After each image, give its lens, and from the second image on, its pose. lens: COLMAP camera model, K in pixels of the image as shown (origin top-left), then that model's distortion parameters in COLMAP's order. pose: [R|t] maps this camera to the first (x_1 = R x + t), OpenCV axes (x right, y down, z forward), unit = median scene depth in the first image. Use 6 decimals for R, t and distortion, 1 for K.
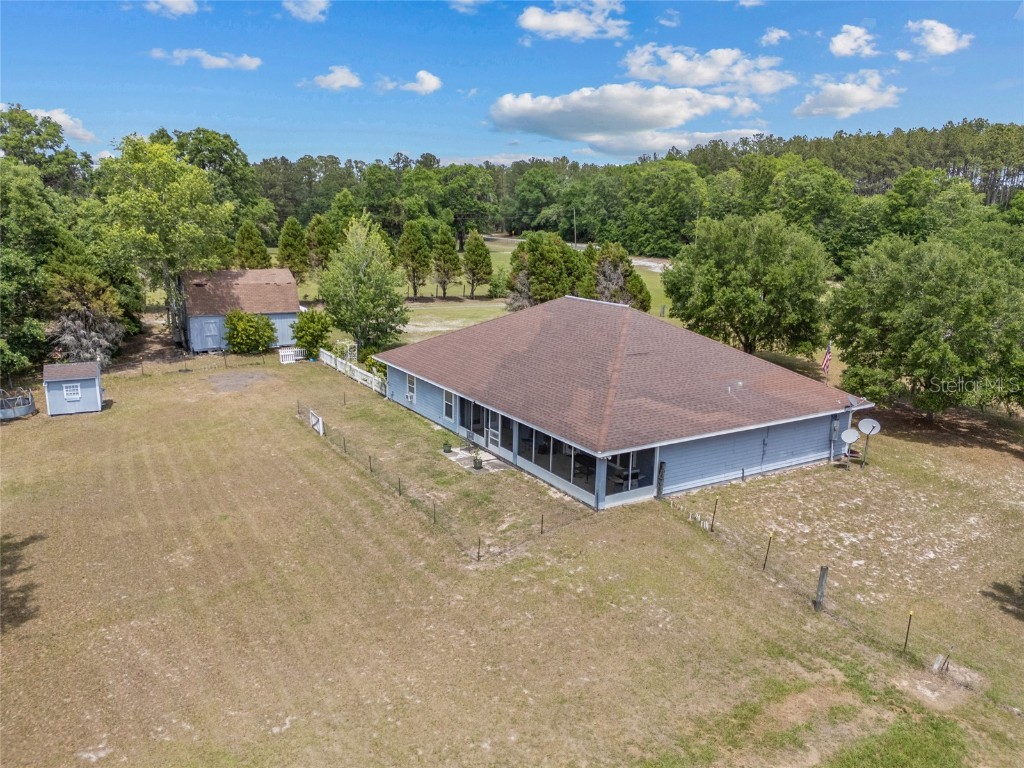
lens RADIAL K [[713.6, 0, 472.3], [0, 713.6, 384.8], [0, 0, 1]] dist [0.023276, -0.007001]
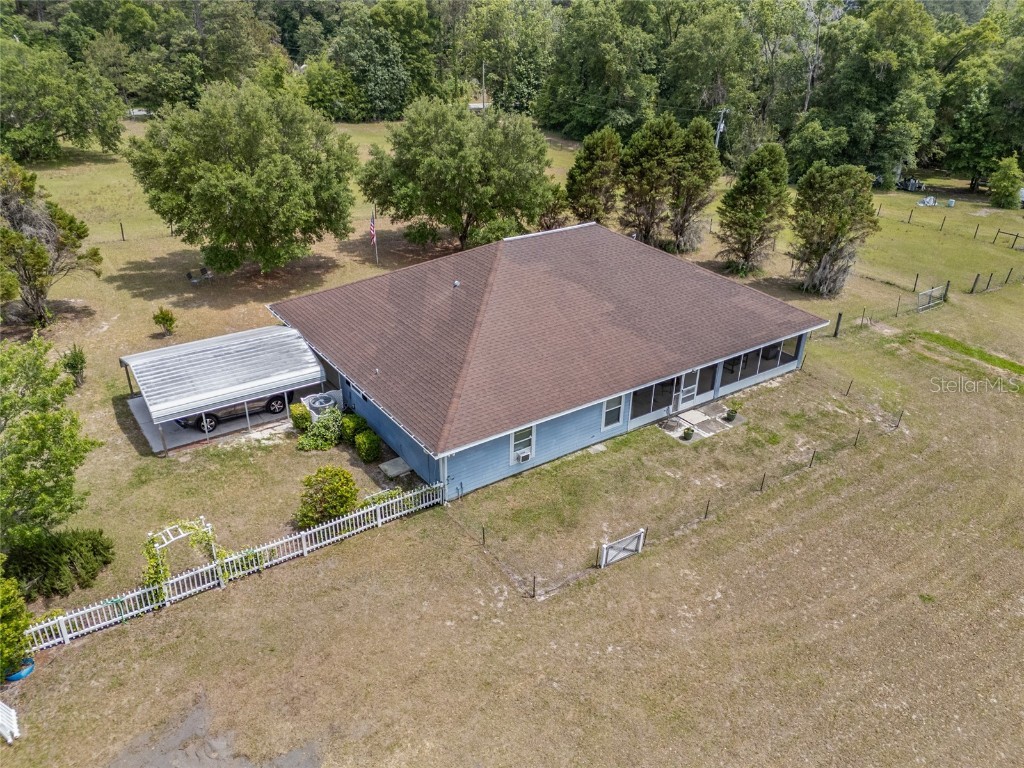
lens RADIAL K [[713.6, 0, 472.3], [0, 713.6, 384.8], [0, 0, 1]] dist [0.023276, -0.007001]
pose [[-0.030238, -0.515940, 0.856091, -0.894234], [0.203748, 0.835318, 0.510618, -0.563532], [-0.978556, 0.189867, 0.079864, 1.336569]]
